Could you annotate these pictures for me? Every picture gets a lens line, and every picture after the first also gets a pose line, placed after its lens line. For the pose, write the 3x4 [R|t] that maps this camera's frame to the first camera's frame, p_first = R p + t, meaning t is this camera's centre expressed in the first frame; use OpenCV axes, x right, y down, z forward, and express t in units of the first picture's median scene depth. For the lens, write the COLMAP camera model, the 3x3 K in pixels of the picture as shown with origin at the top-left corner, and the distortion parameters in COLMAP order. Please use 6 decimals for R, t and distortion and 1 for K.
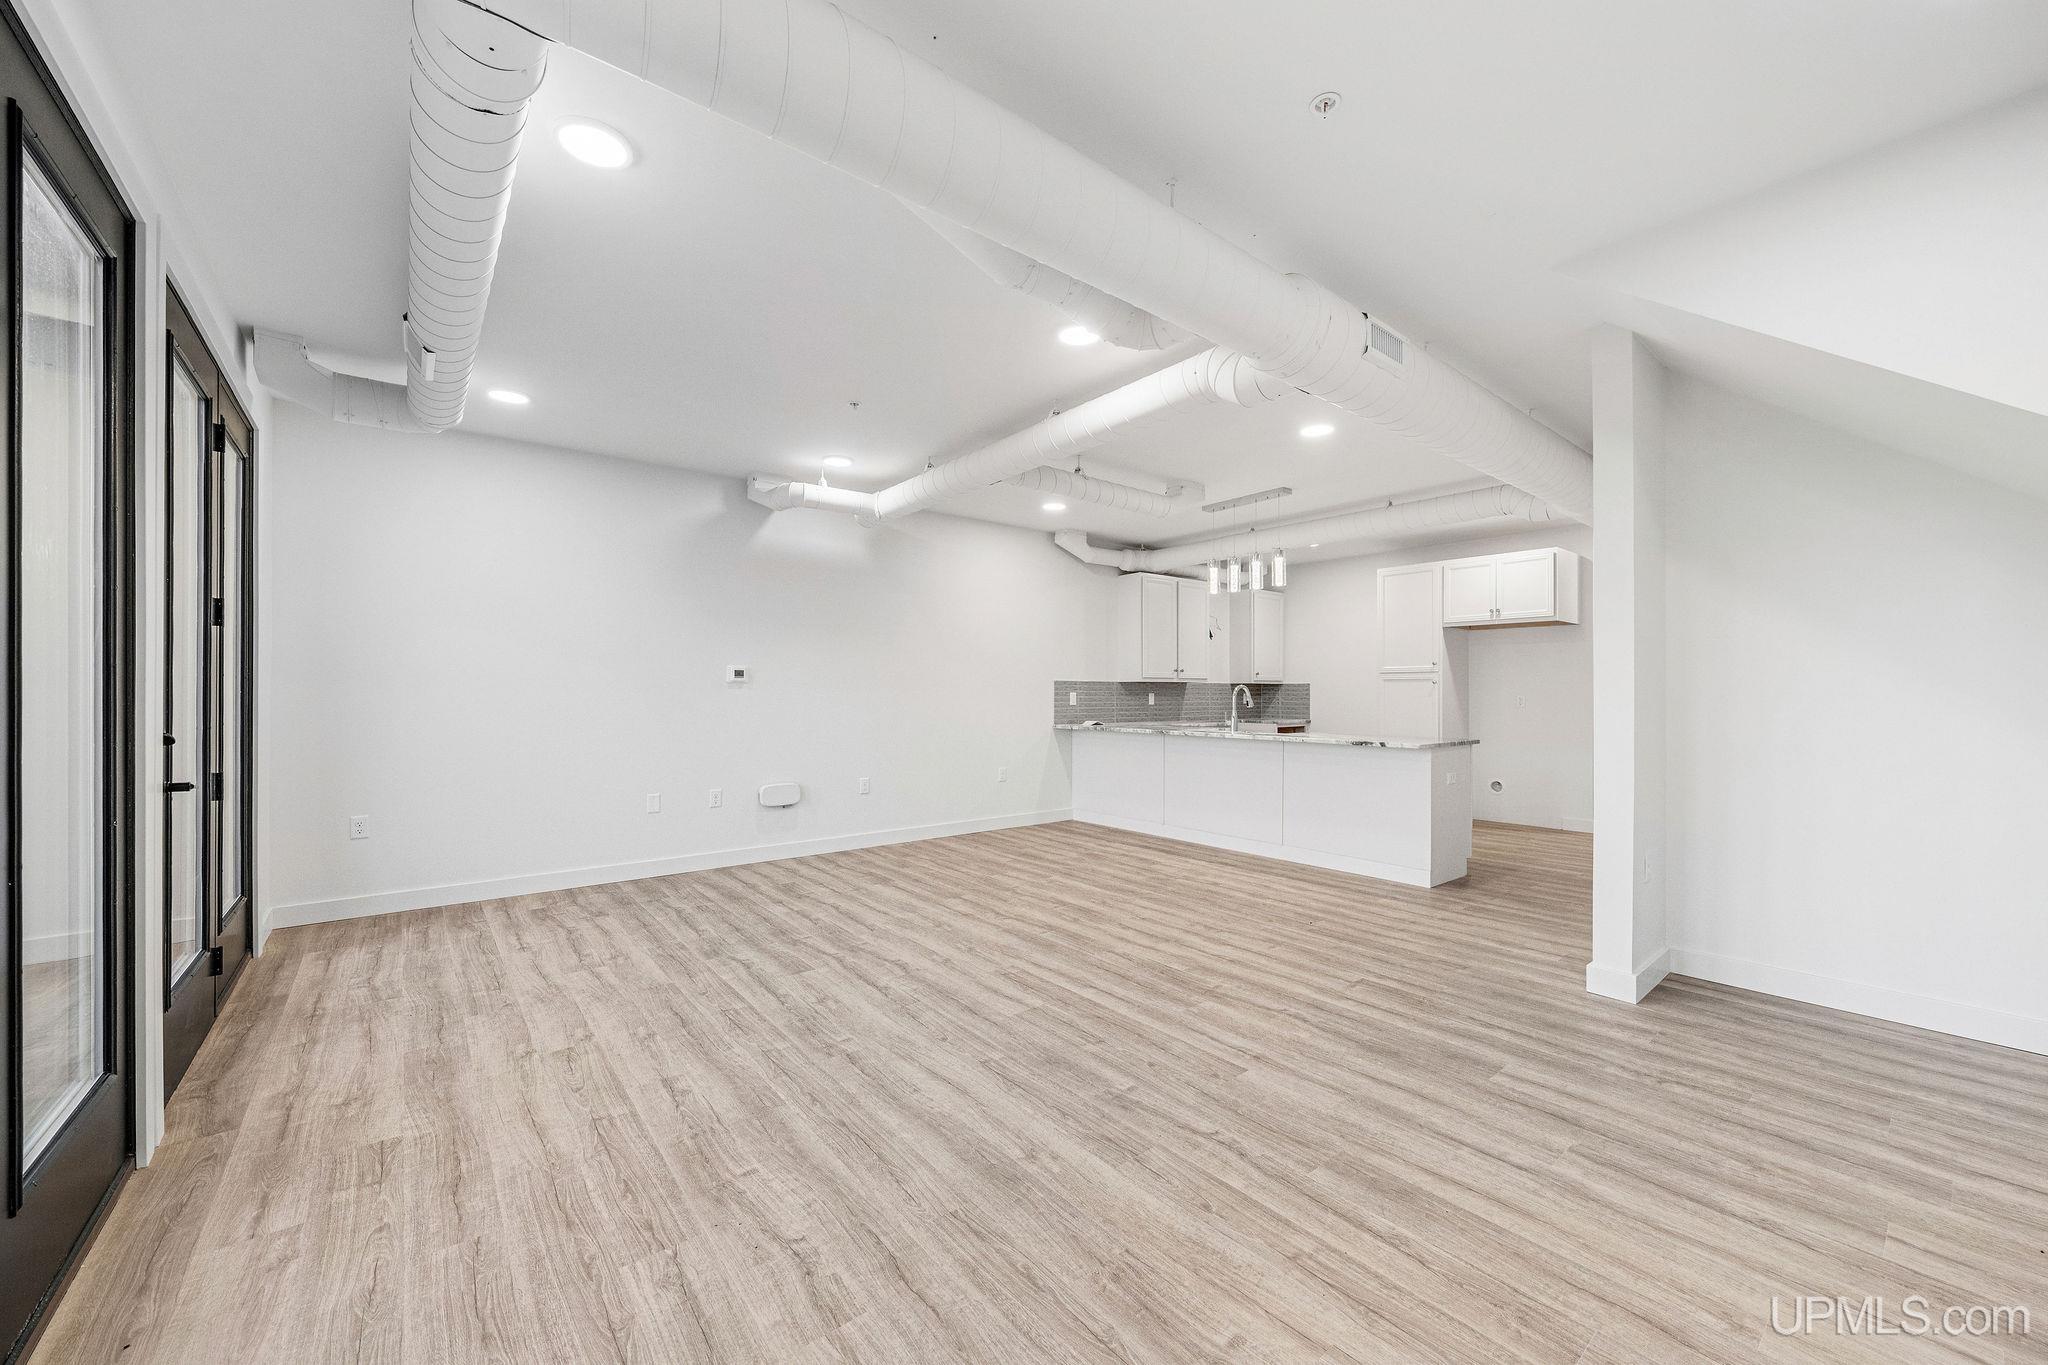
lens RADIAL K [[862.3, 0, 991.2], [0, 862.3, 687.9], [0, 0, 1]] dist [-0.002777, -0.000097]
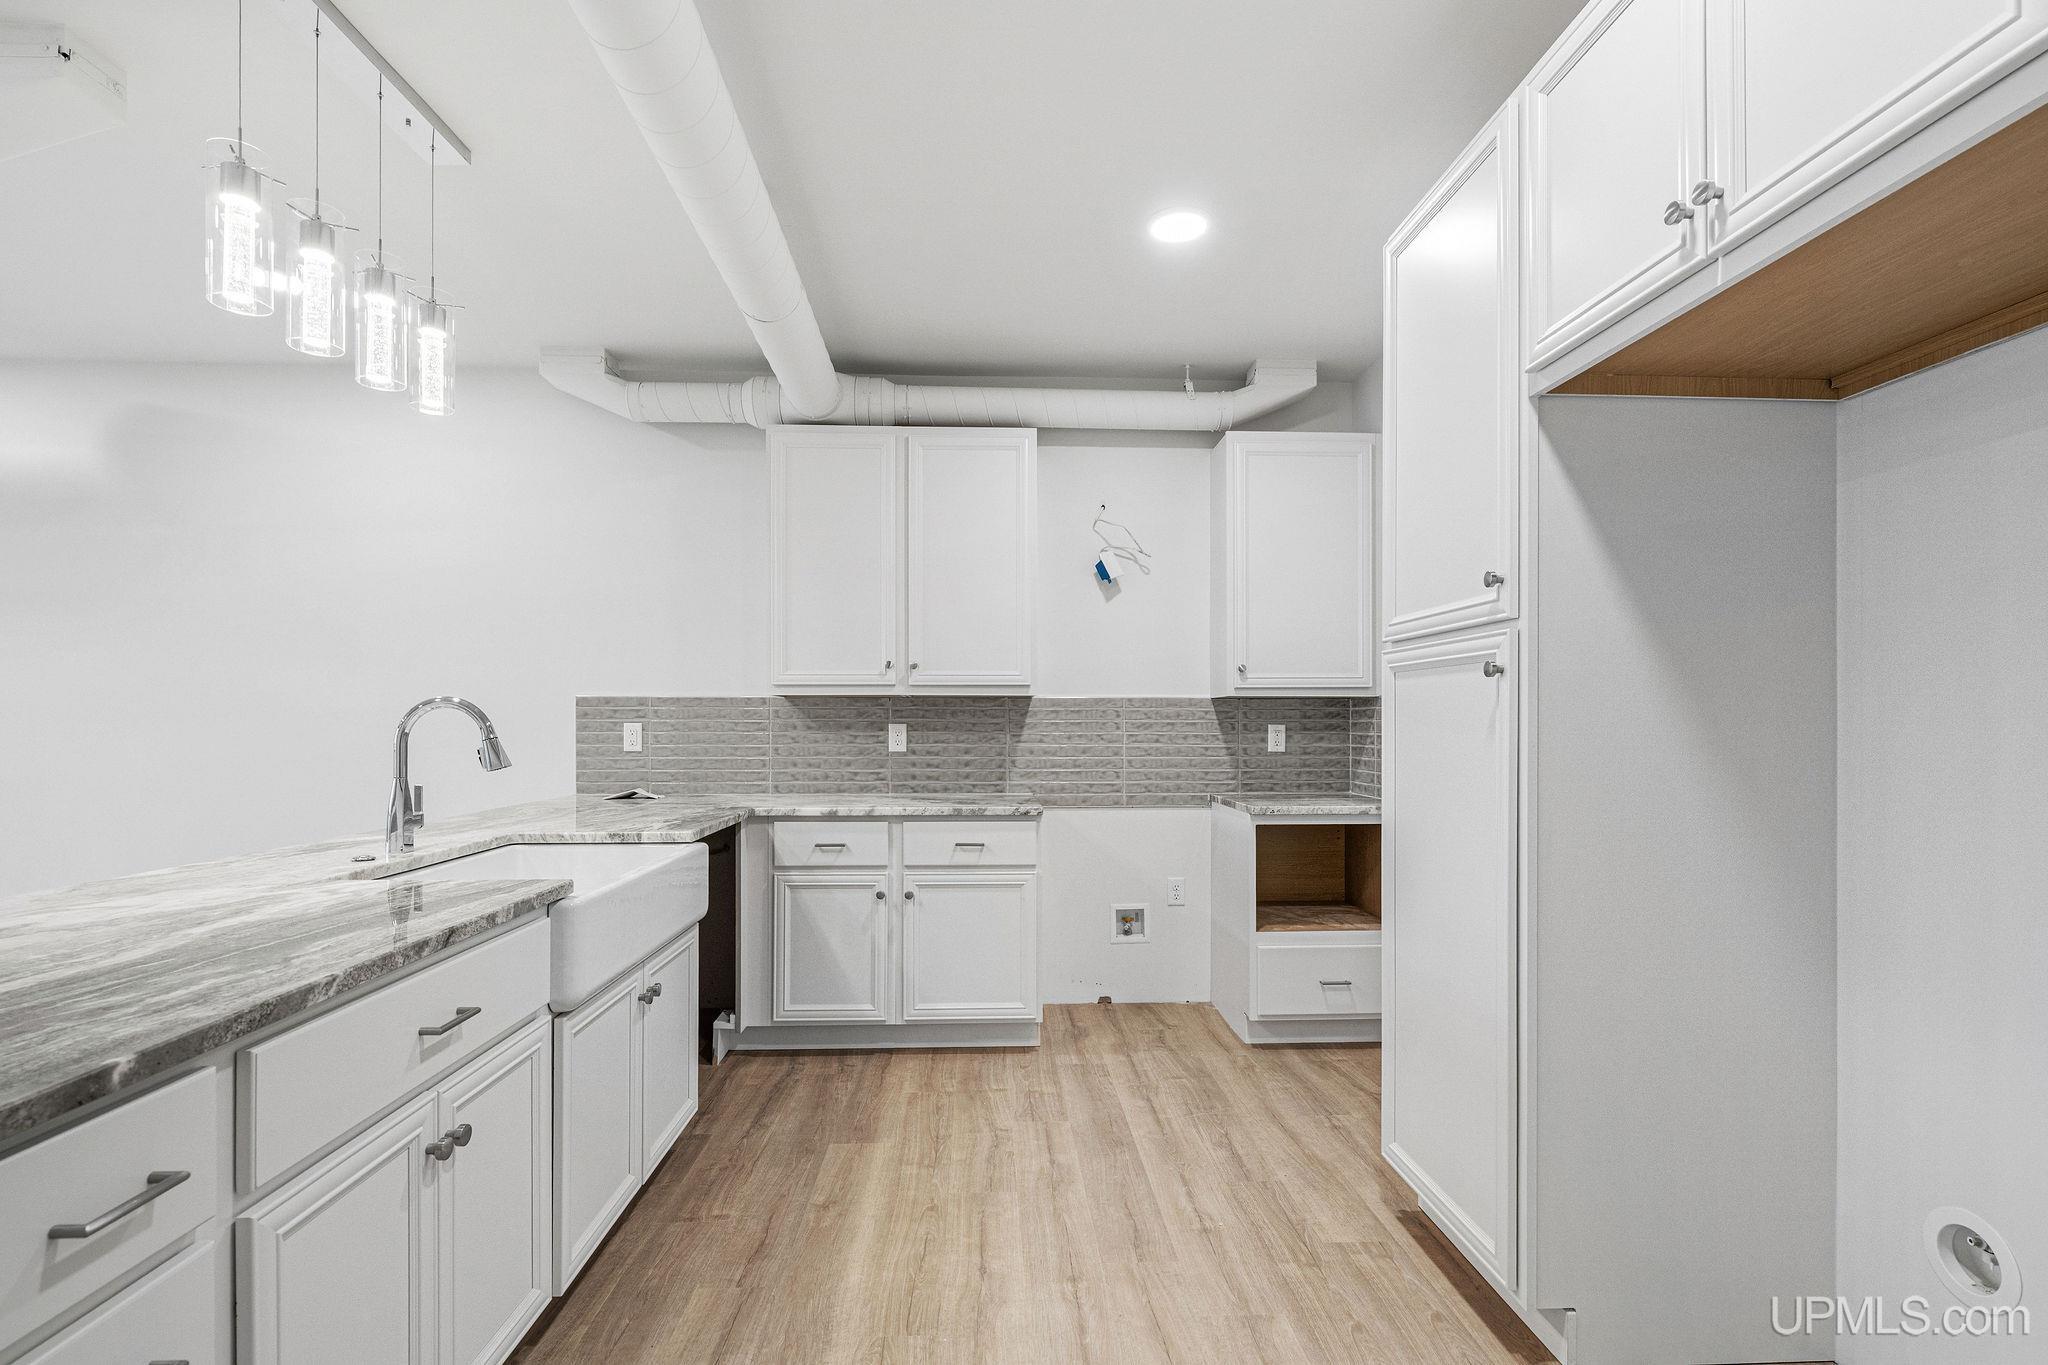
lens RADIAL K [[962.3, 0, 1027.4], [0, 962.3, 718.0], [0, 0, 1]] dist [-0.002634, 0.000503]
pose [[0.796284, -0.003248, -0.604915, 0.980938], [0.003662, 0.999993, -0.000549, 0.006614], [0.604912, -0.001778, 0.796290, 1.291064]]
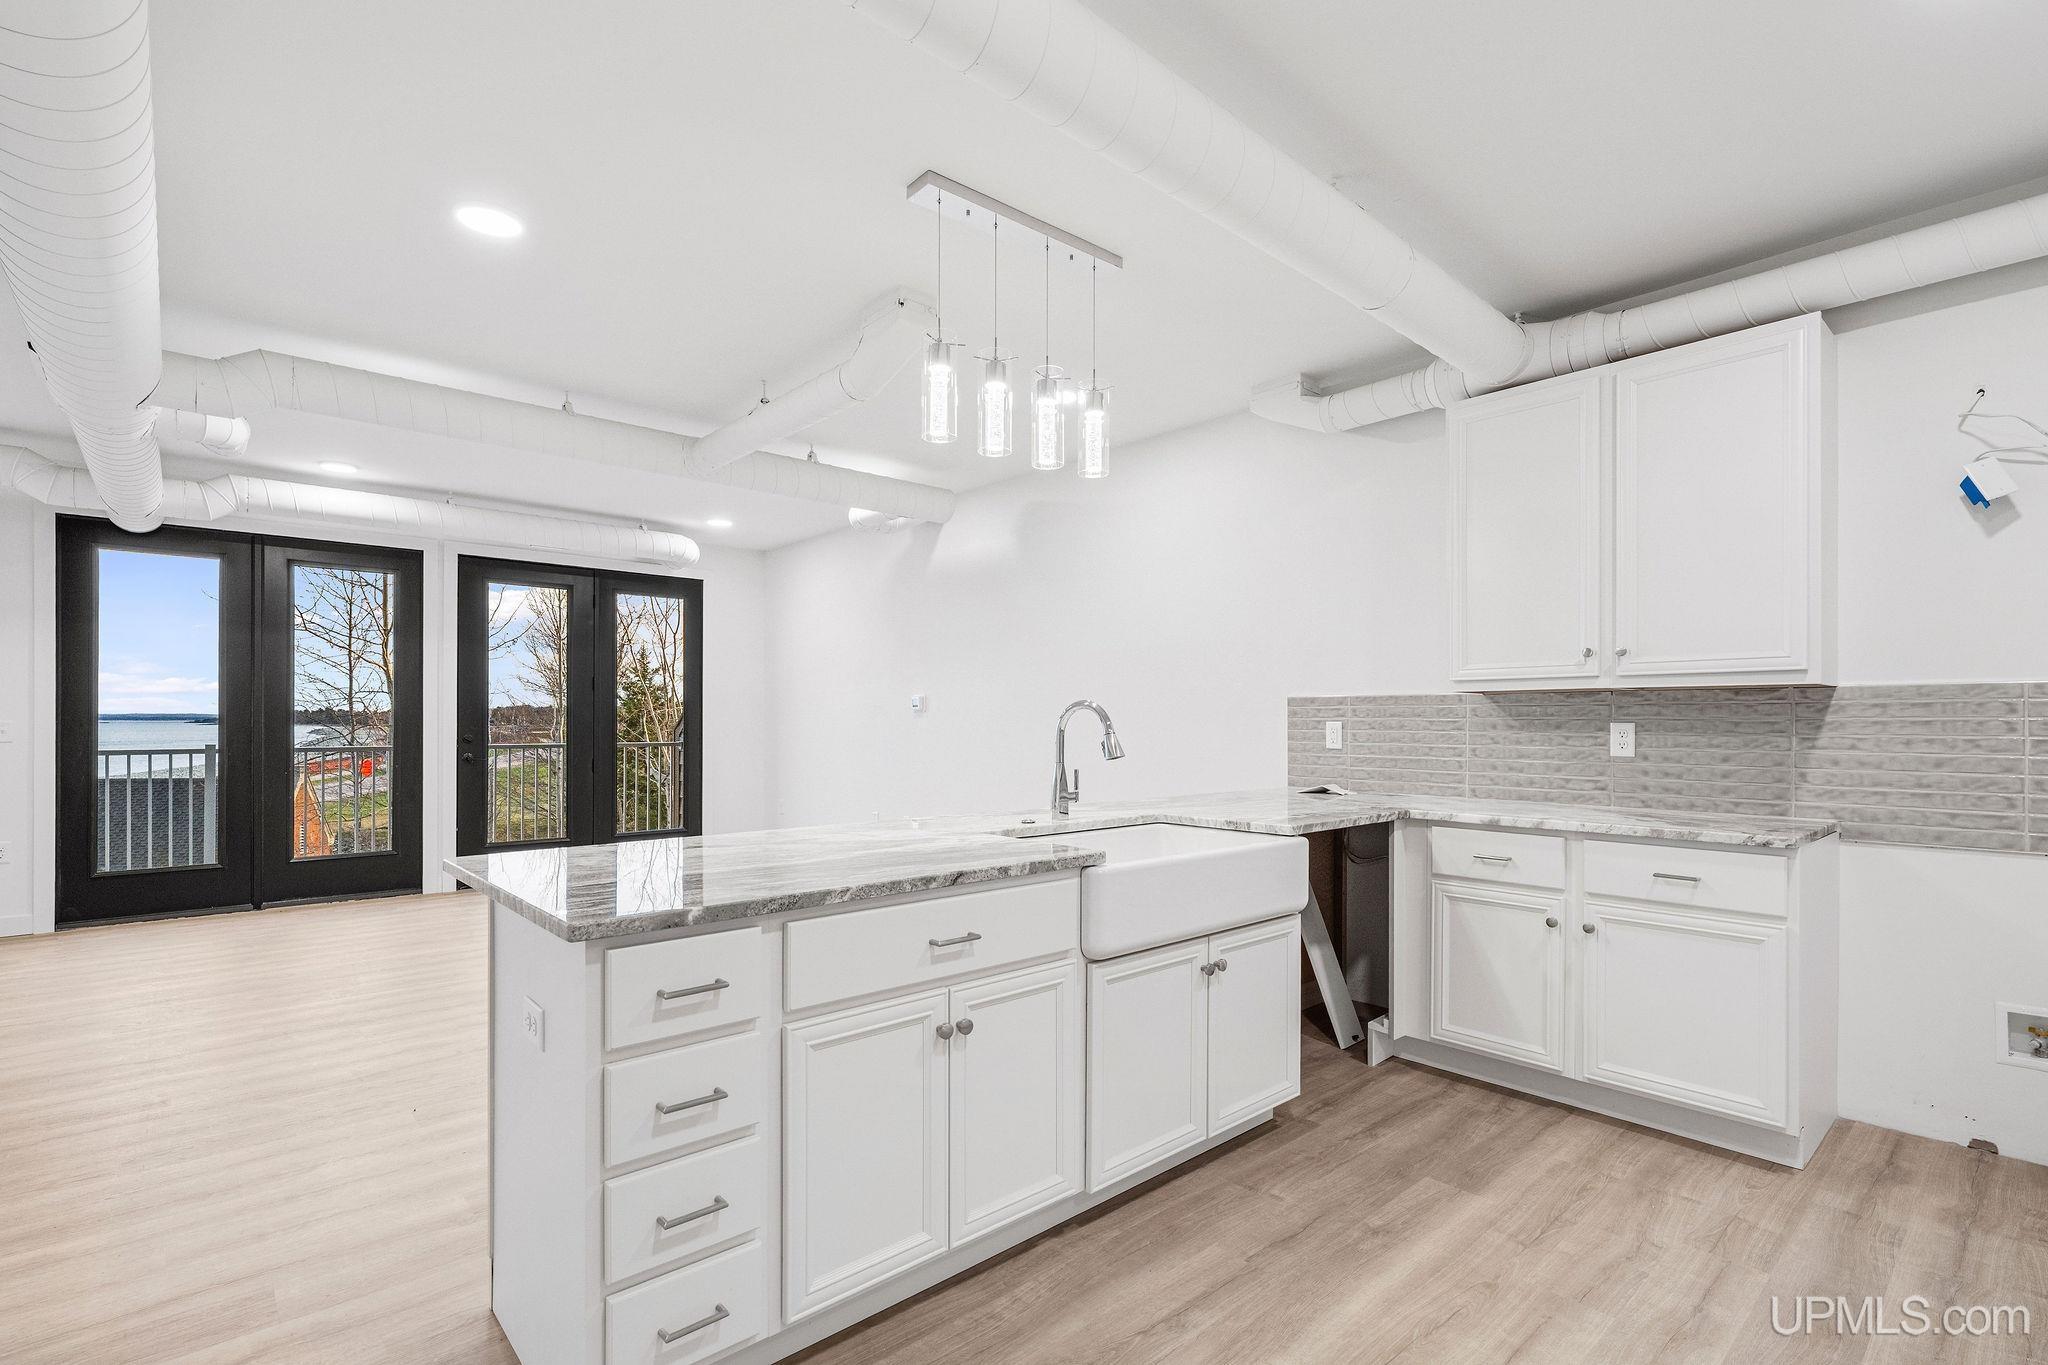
lens RADIAL K [[962.3, 0, 1027.4], [0, 962.3, 718.0], [0, 0, 1]] dist [-0.002634, 0.000503]
pose [[0.016240, -0.003899, -0.999861, 1.072000], [0.004705, 0.999982, -0.003823, 0.008035], [0.999857, -0.004643, 0.016258, 1.458371]]
